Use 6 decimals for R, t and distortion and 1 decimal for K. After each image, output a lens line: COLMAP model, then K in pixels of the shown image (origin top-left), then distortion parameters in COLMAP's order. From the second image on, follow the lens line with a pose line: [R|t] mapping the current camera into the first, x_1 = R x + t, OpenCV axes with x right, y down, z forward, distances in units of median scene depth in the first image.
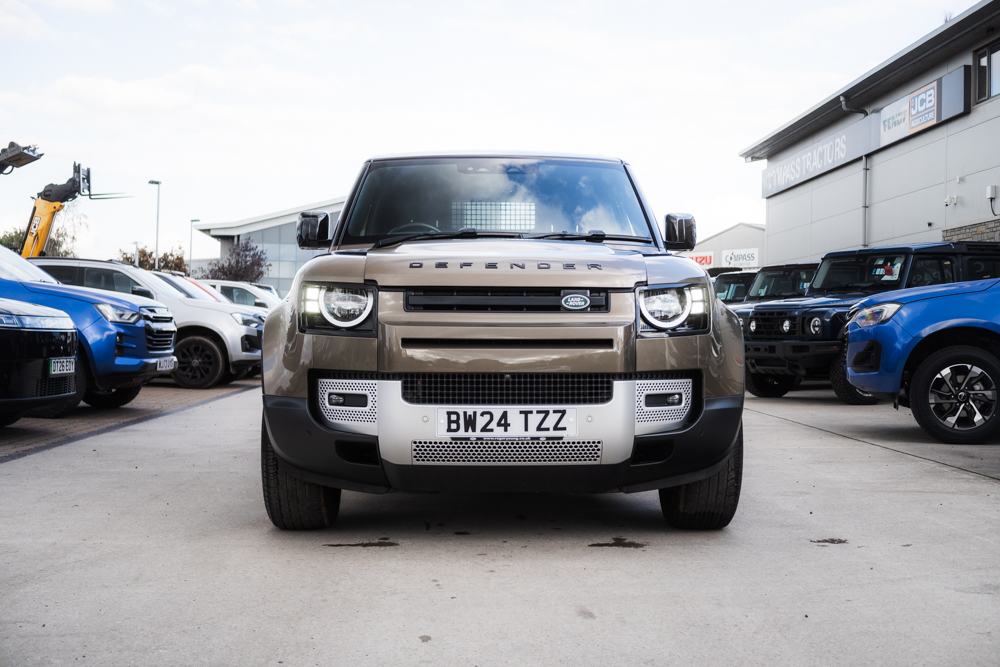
lens RADIAL K [[1223.6, 0, 500.0], [0, 1223.6, 333.5], [0, 0, 1]] dist [-0.075515, -0.017891]
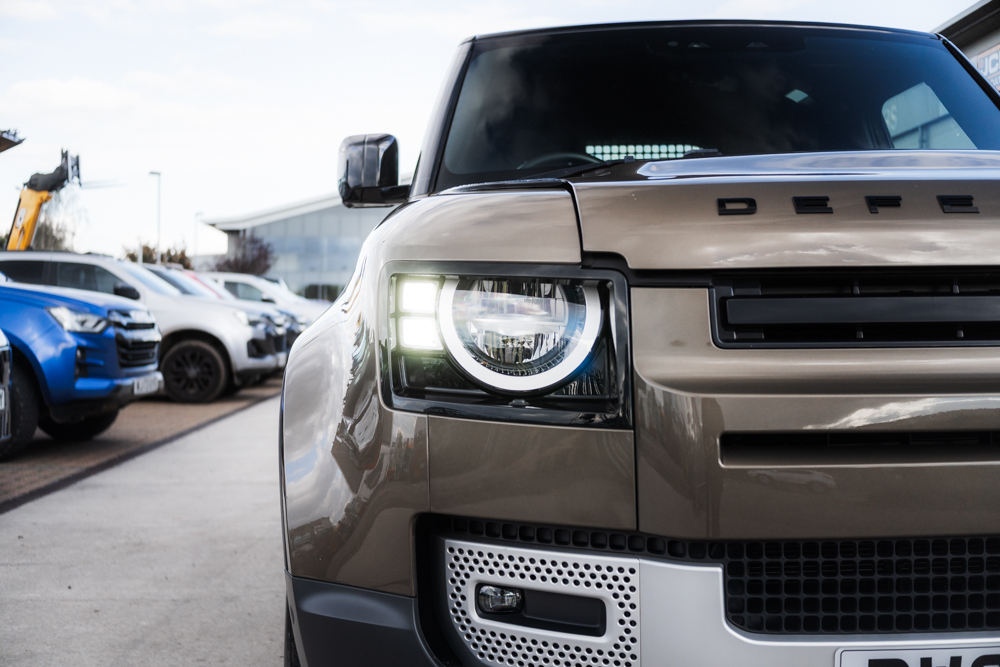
lens RADIAL K [[1203.5, 0, 500.0], [0, 1203.5, 333.5], [0, 0, 1]] dist [-0.080435, -0.008799]
pose [[0.999806, -0.019368, -0.003634, -0.068086], [0.019403, 0.999765, 0.009694, -0.013094], [0.003445, -0.009762, 0.999946, 0.342472]]
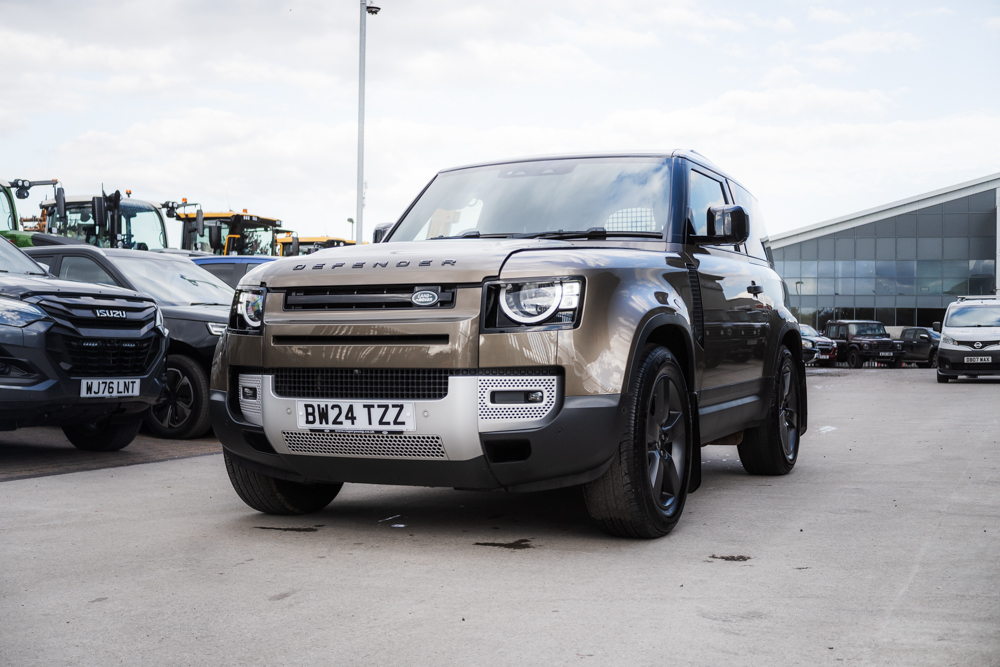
lens RADIAL K [[1210.8, 0, 502.9], [0, 1210.8, 337.5], [0, 0, 1]] dist [-0.051244, -0.086272]
pose [[0.901075, -0.009001, -0.433569, 0.280018], [0.004021, 0.999915, -0.012403, 0.009770], [0.433644, 0.009433, 0.901035, 0.065530]]
